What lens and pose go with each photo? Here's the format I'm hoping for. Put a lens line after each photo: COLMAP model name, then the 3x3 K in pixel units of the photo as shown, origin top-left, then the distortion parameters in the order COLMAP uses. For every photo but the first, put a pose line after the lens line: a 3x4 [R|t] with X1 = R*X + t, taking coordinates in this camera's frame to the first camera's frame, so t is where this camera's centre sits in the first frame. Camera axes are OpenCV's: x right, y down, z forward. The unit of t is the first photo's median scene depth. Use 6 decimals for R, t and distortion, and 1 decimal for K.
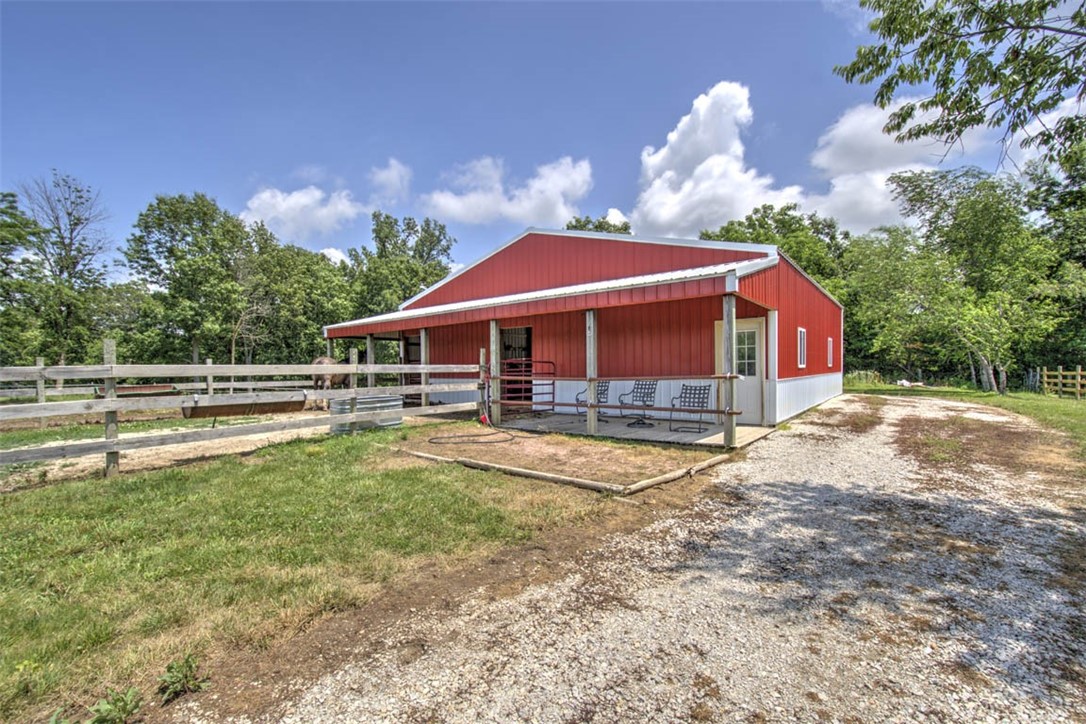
lens RADIAL K [[465.3, 0, 534.2], [0, 465.3, 370.8], [0, 0, 1]] dist [0.000638, 0.000054]
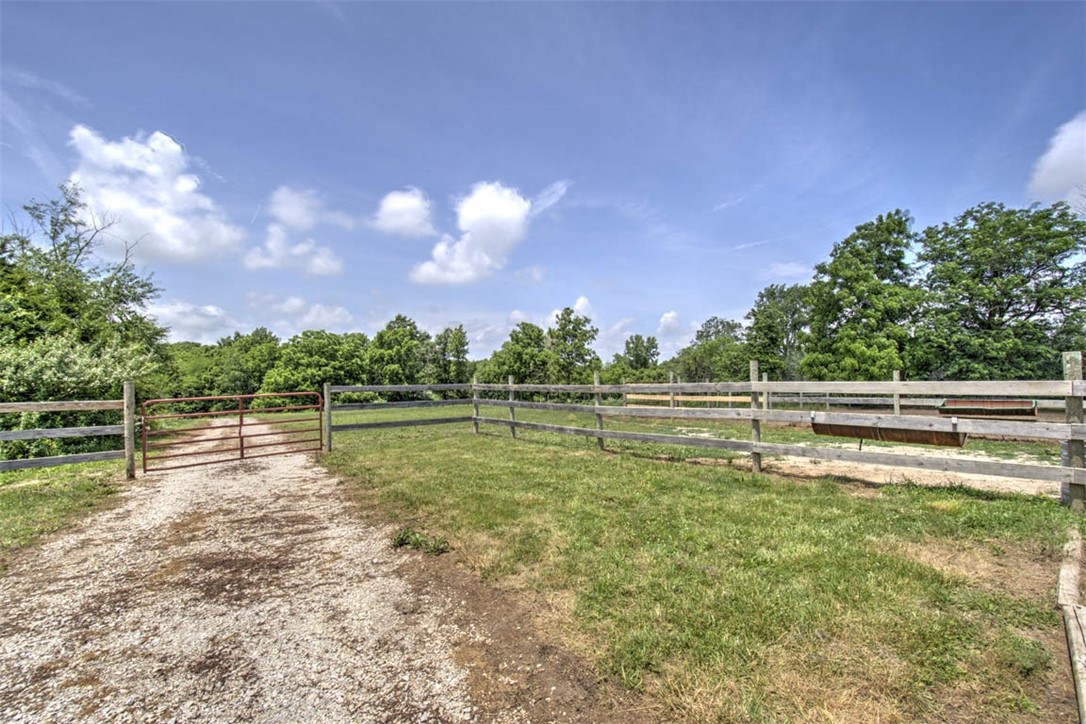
lens RADIAL K [[465.3, 0, 534.2], [0, 465.3, 370.8], [0, 0, 1]] dist [0.000638, 0.000054]
pose [[-0.222153, -0.017162, -0.974861, 0.304350], [-0.002179, 0.999851, -0.017106, -0.012406], [0.975009, -0.001676, -0.222158, 0.529872]]
